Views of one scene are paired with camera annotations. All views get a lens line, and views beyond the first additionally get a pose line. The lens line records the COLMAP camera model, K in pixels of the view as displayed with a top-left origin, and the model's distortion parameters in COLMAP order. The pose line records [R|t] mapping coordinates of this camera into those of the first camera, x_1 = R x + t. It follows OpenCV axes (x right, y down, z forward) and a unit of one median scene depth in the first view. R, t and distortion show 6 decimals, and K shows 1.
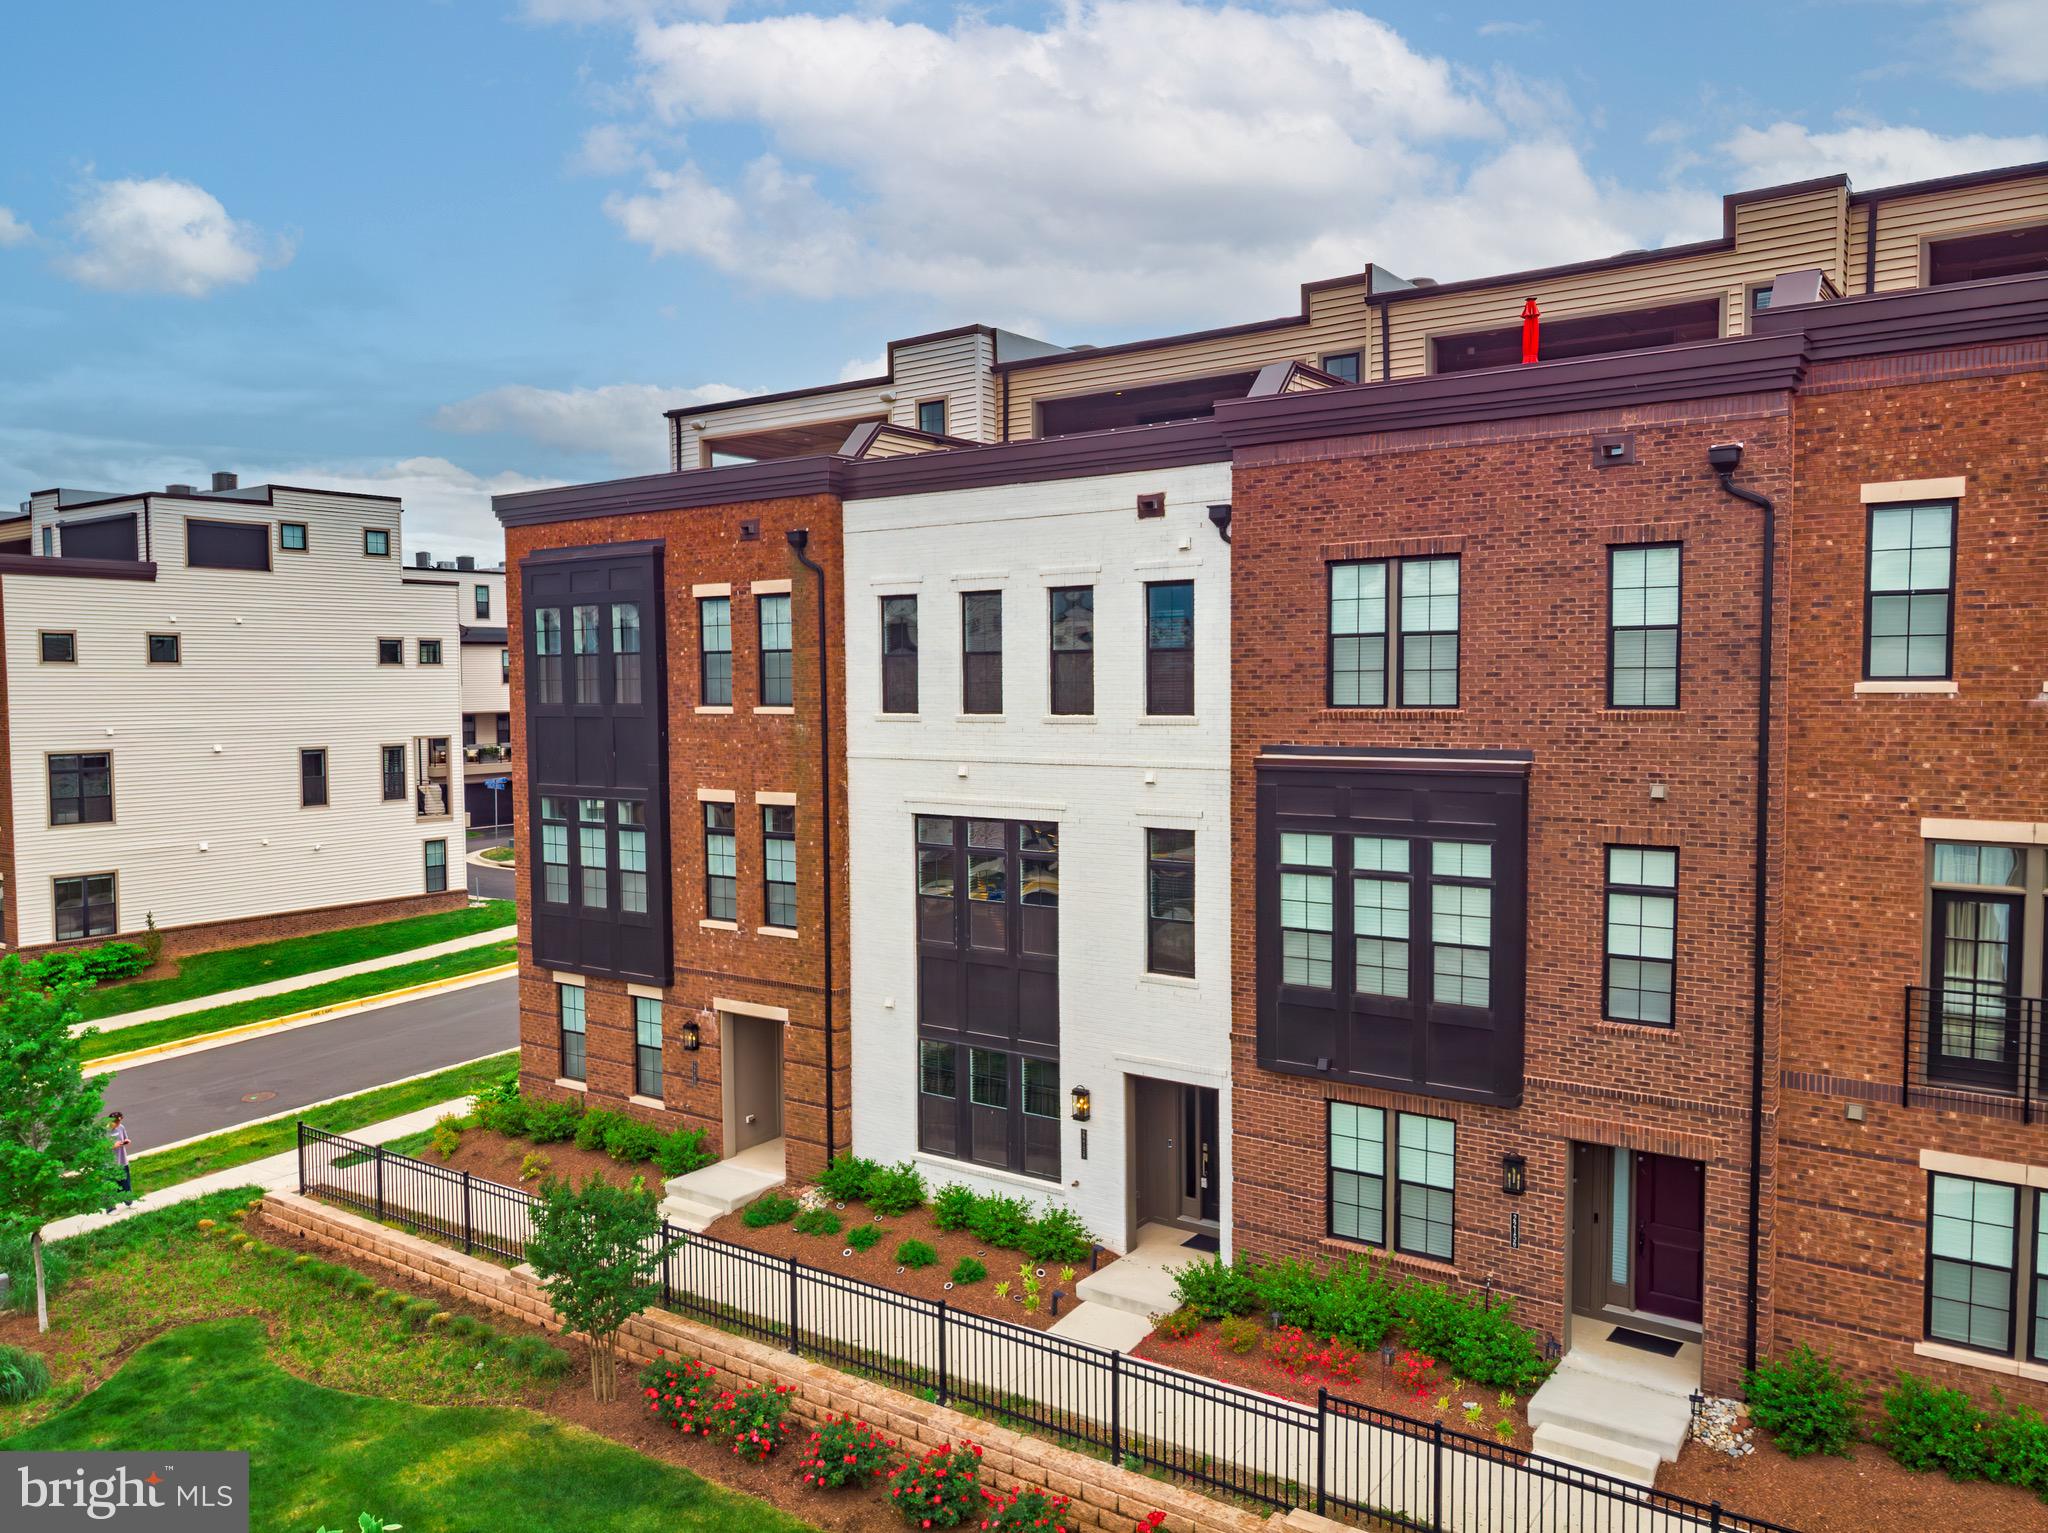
lens RADIAL K [[1507.5, 0, 1024.0], [0, 1507.5, 766.5], [0, 0, 1]] dist [0.036534, -0.086364]
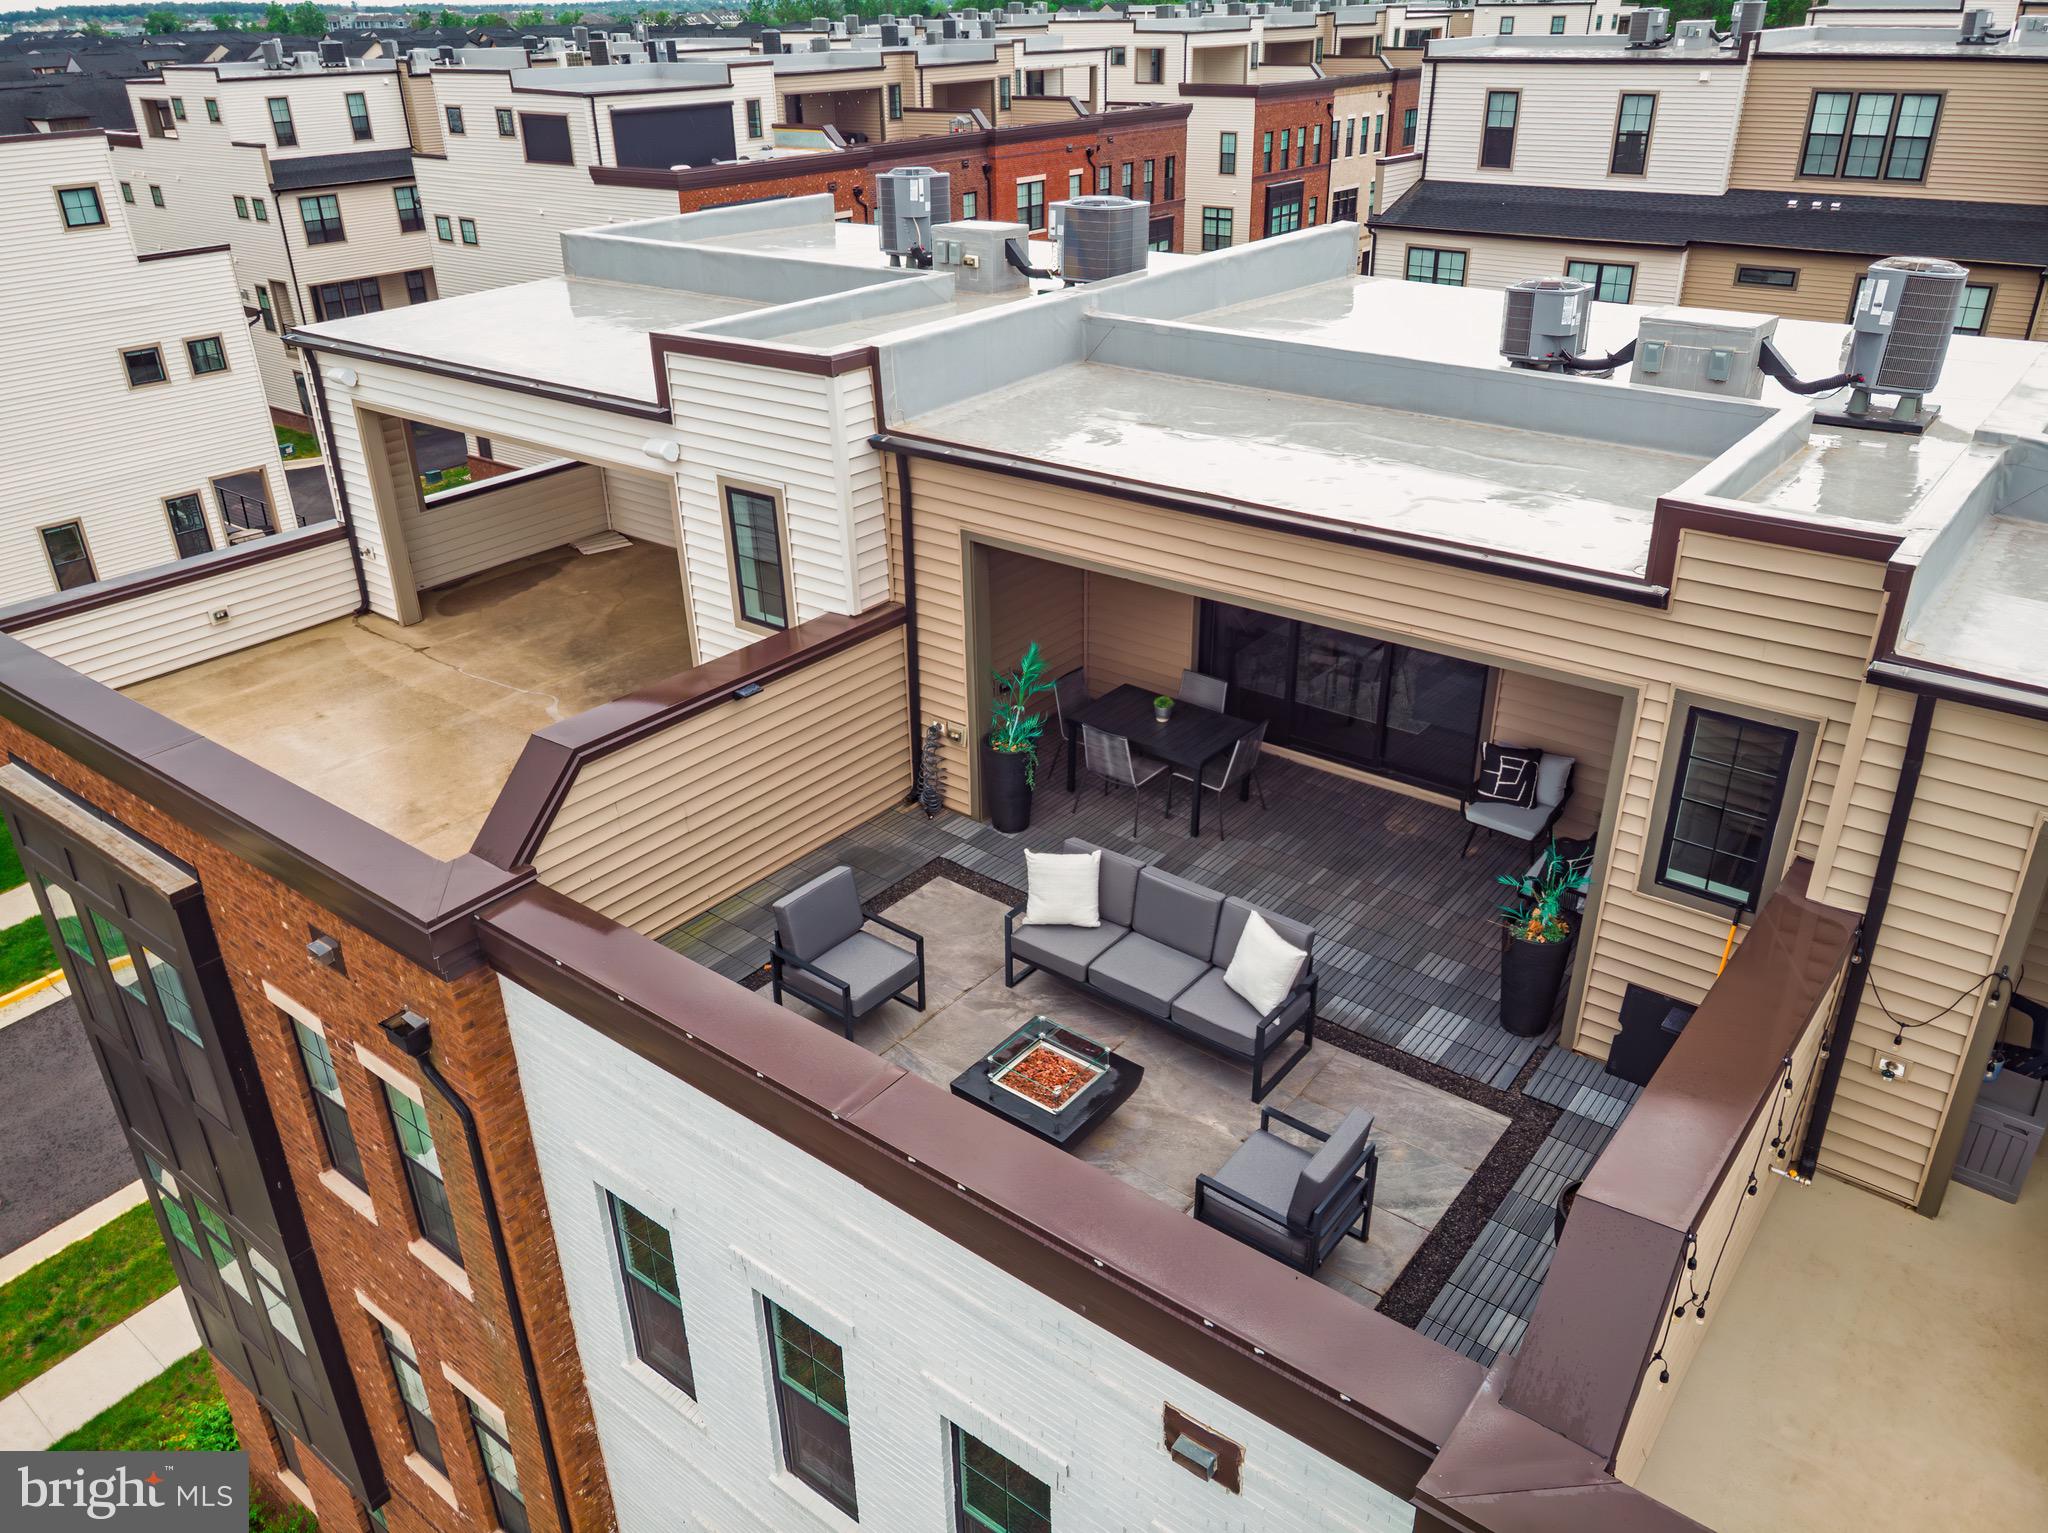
lens RADIAL K [[1502.2, 0, 1024.0], [0, 1502.2, 766.5], [0, 0, 1]] dist [0.006109, 0.003893]
pose [[0.998998, 0.016759, -0.041489, 0.053683], [0.001720, 0.912145, 0.409864, -0.465742], [0.044713, -0.409525, 0.911203, 0.732388]]
